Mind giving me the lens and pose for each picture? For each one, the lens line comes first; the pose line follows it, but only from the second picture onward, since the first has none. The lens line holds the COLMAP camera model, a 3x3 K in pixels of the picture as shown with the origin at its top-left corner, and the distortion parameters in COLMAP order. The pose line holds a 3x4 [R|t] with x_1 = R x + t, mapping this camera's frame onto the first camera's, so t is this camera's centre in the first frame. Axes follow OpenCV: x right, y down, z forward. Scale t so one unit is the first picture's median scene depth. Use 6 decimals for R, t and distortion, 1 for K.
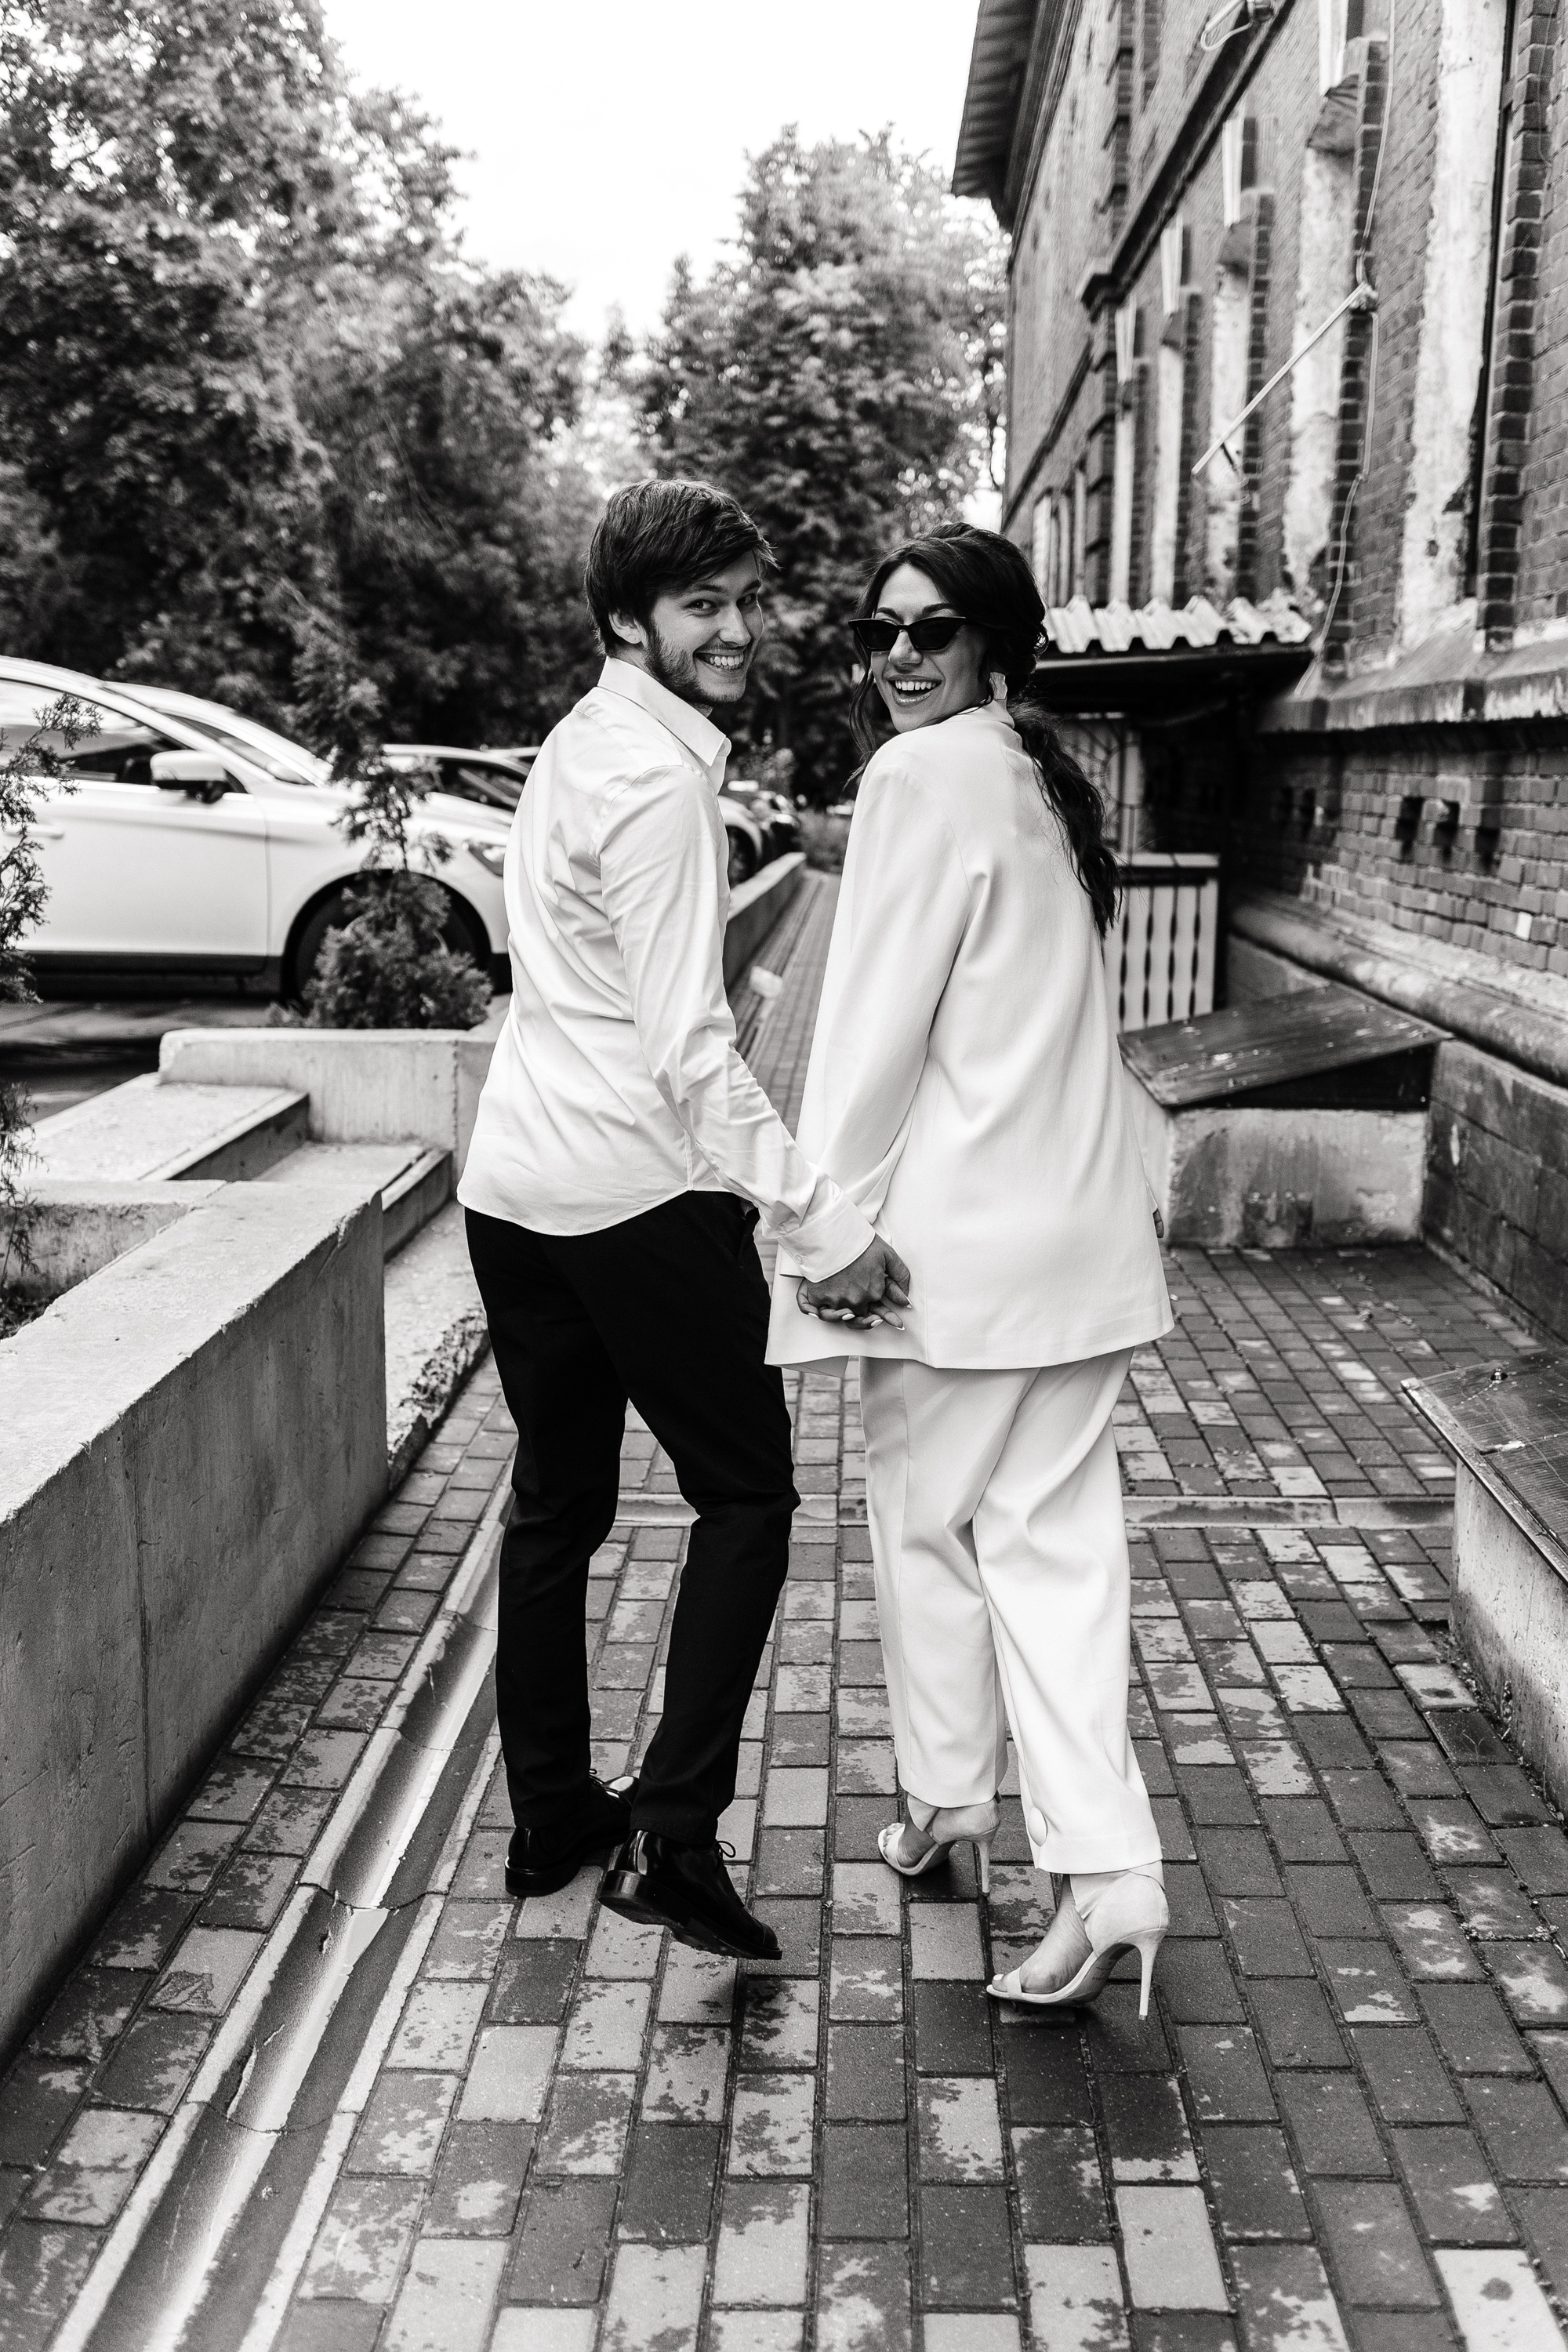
lens RADIAL K [[2223.7, 0, 821.4], [0, 2223.7, 1169.8], [0, 0, 1]] dist [0.019901, 0.000000]
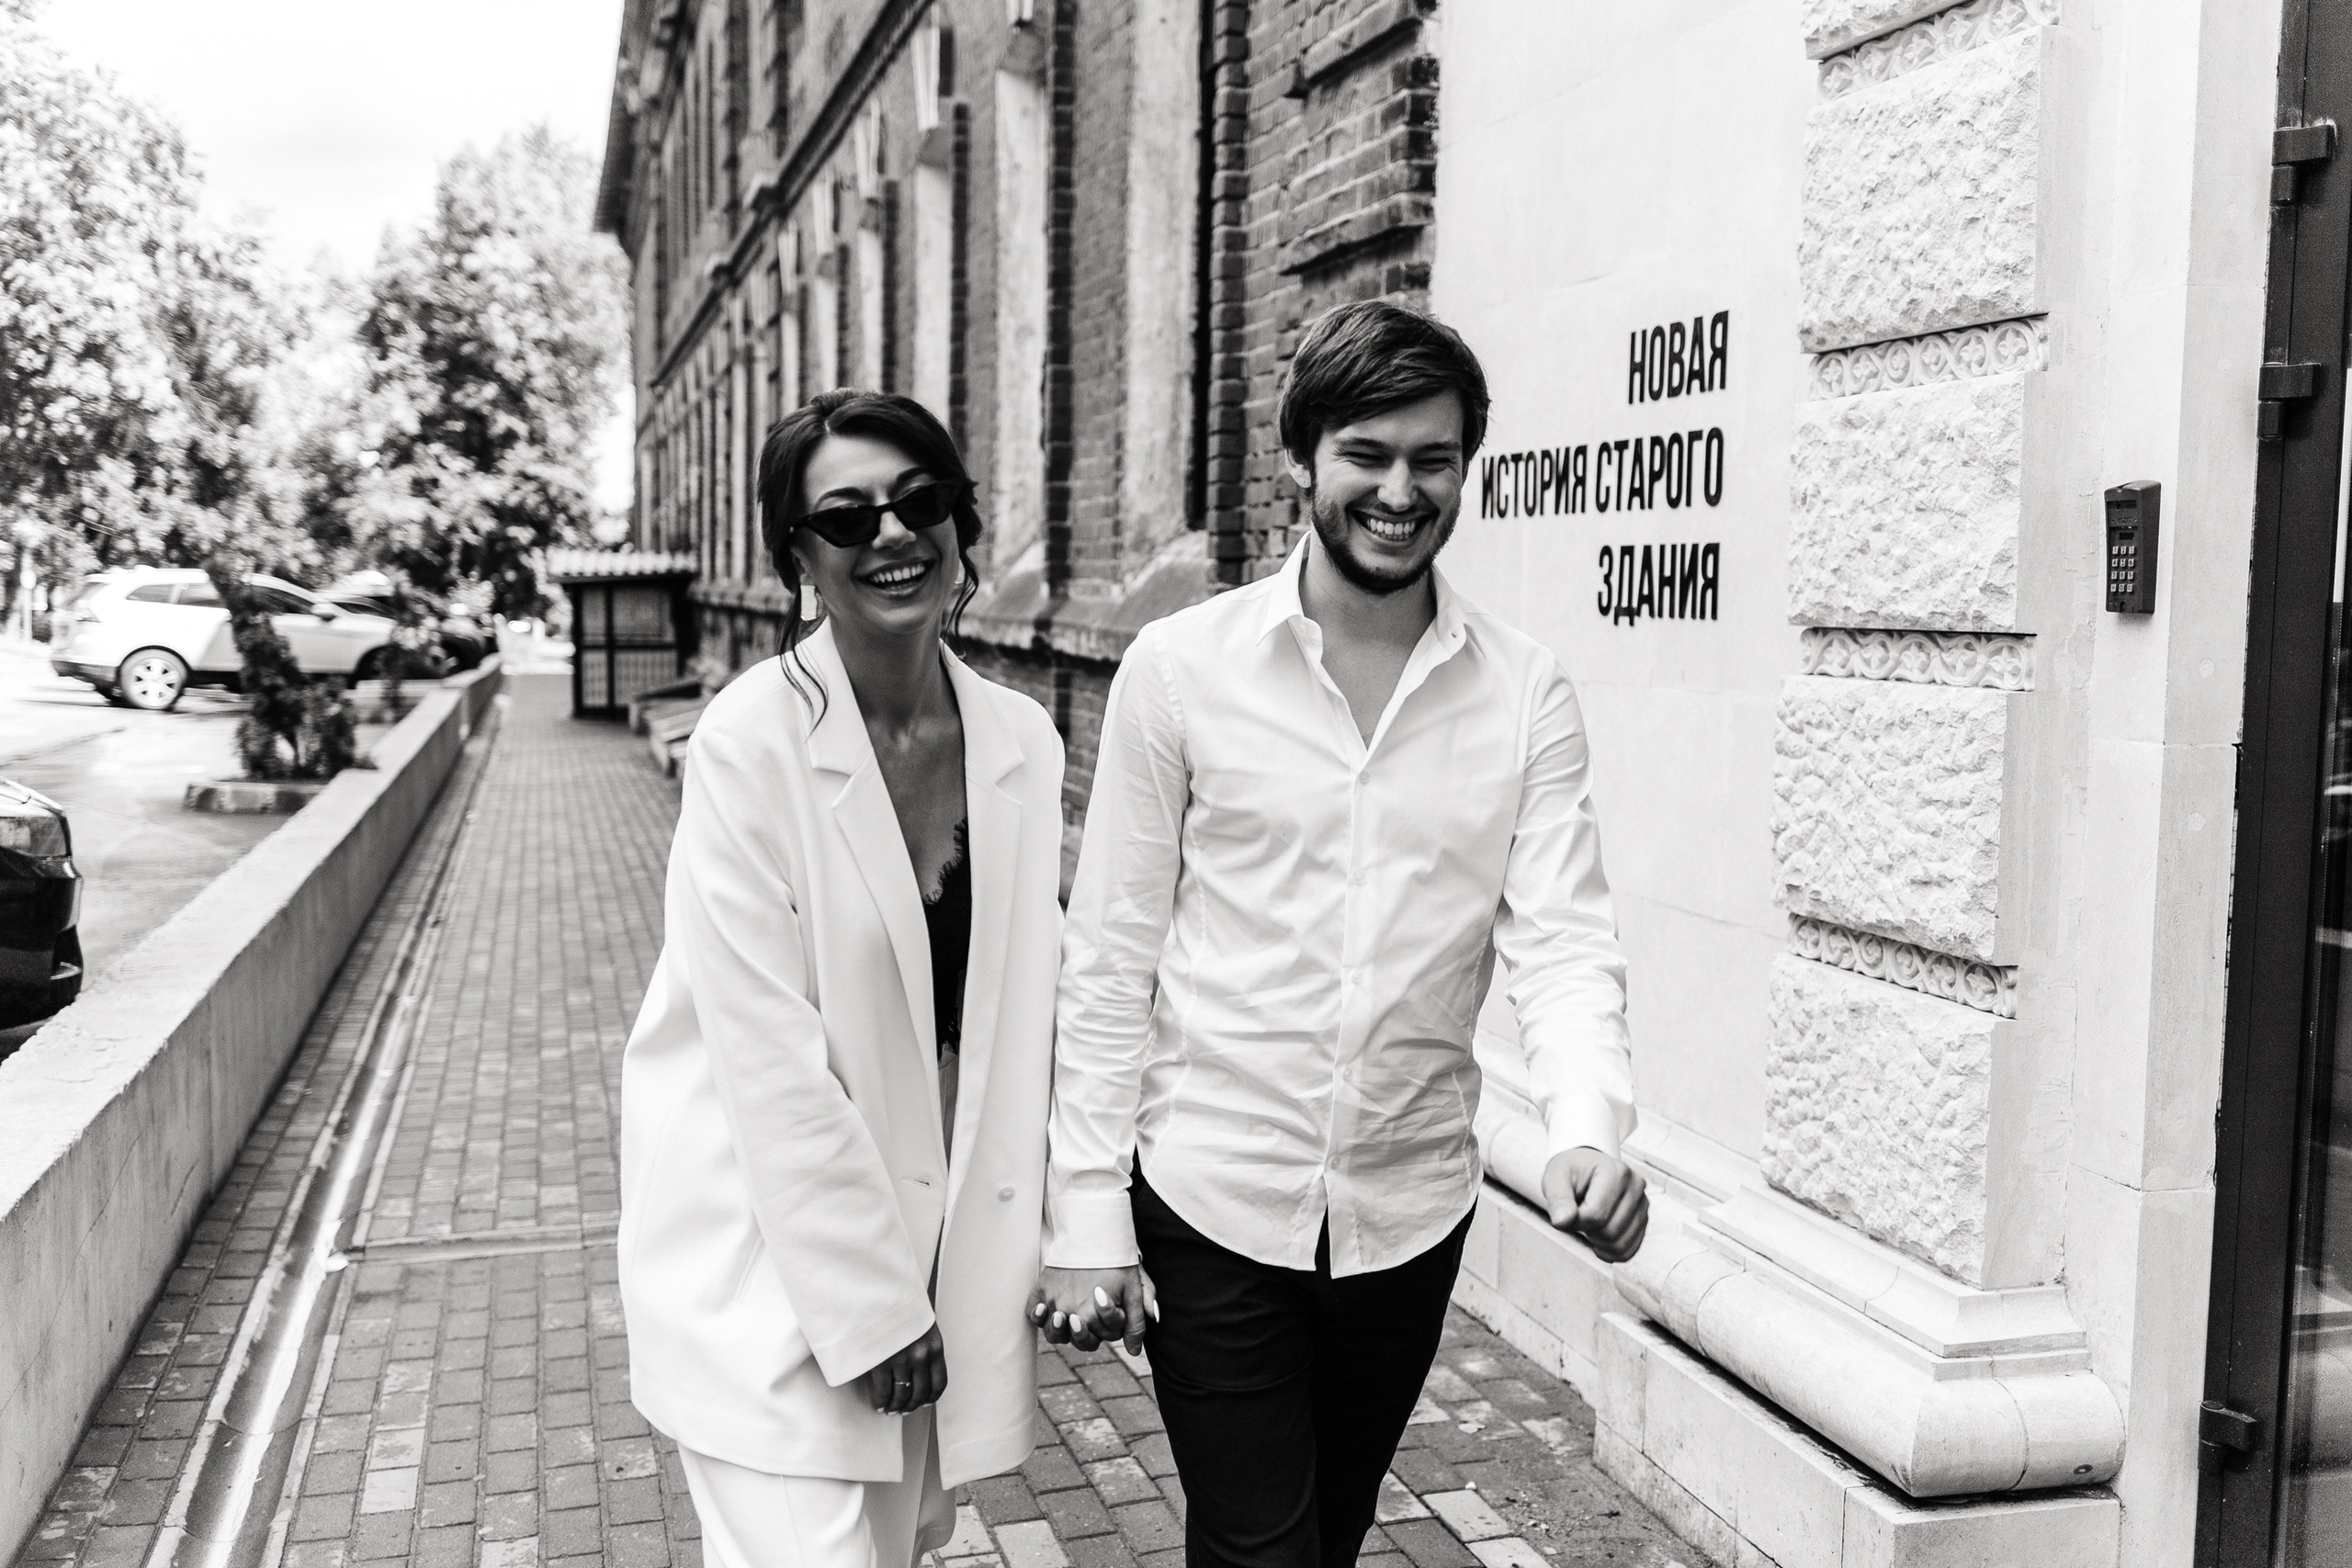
lens RADIAL K [[2223.5, 0, 1223.2], [0, 2223.5, 808.5], [0, 0, 1]] dist [0.019901, 0.000000]
pose [[0.951103, -0.029098, 0.307501, -0.009525], [0.053022, 0.996156, -0.069734, 0.069460], [-0.304290, 0.082628, 0.948989, -0.427083]]
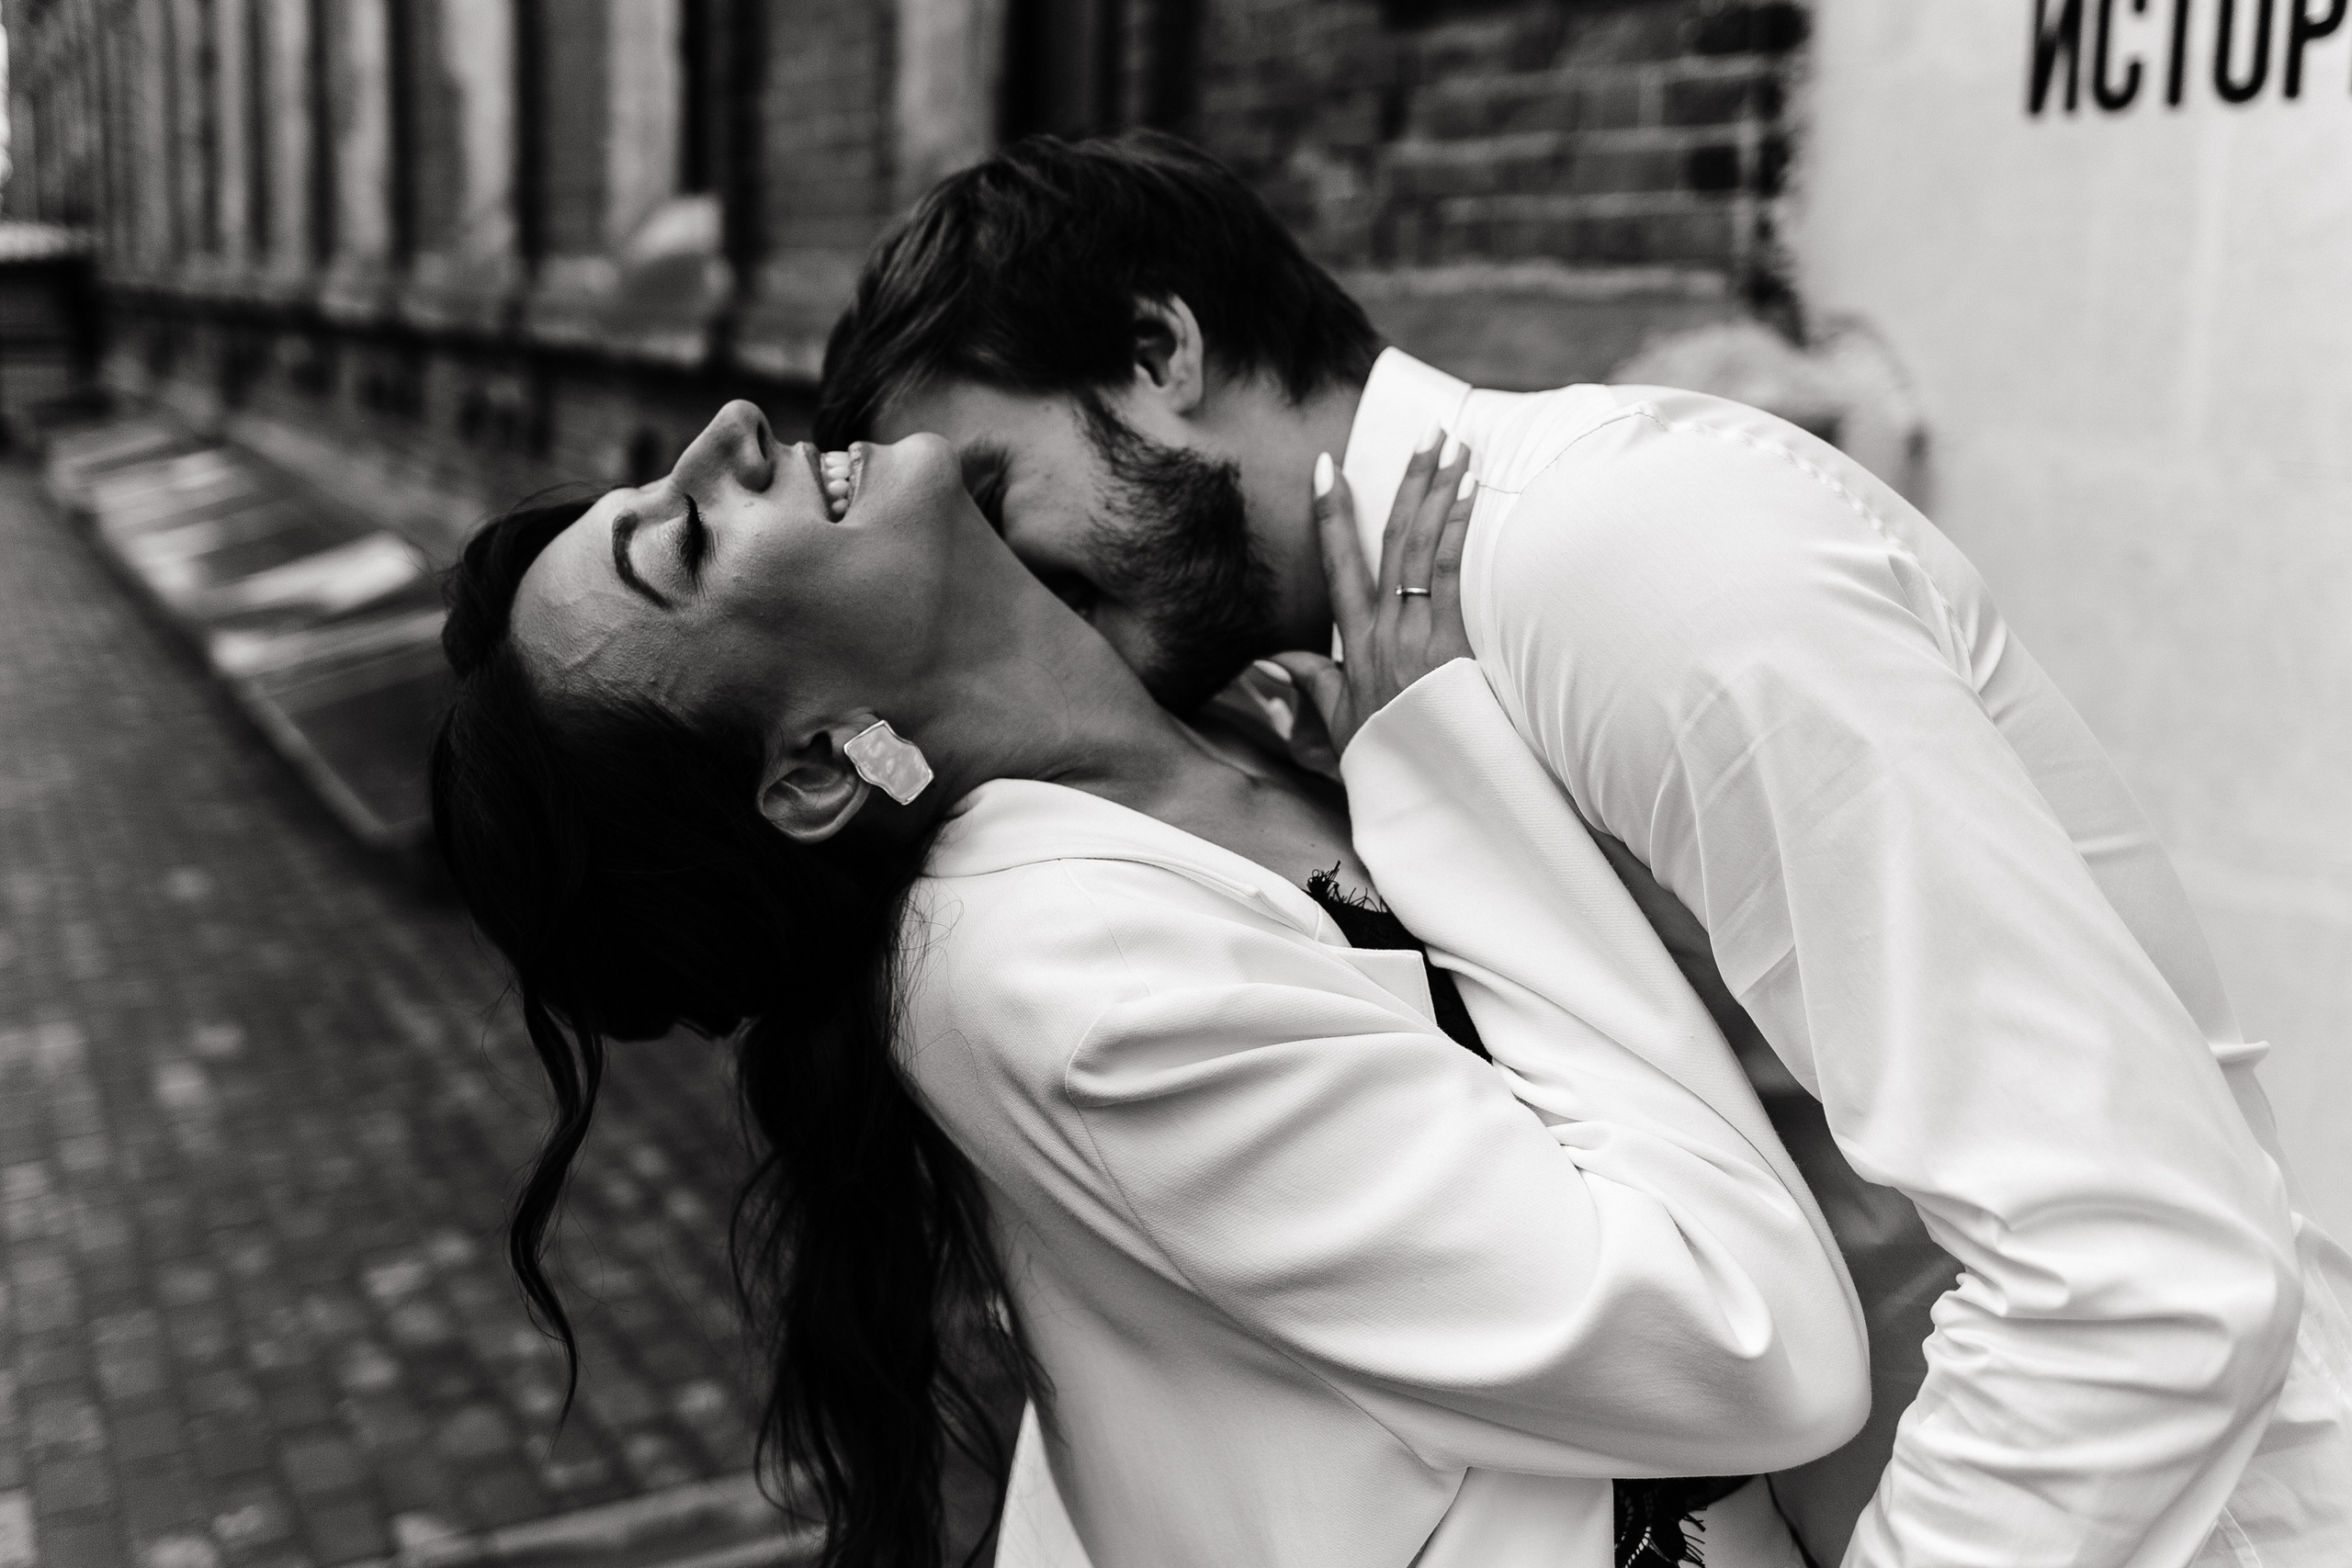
lens RADIAL K [[2426.8, 0, 1070.8], [0, 2426.8, 699.8], [0, 0, 1]] dist [0.007458, 0.000000]
pose [[0.893485, -0.074701, 0.442836, -0.008519], [0.076494, 0.996974, 0.013839, 0.059099], [-0.442530, 0.021509, 0.896496, -0.367800]]
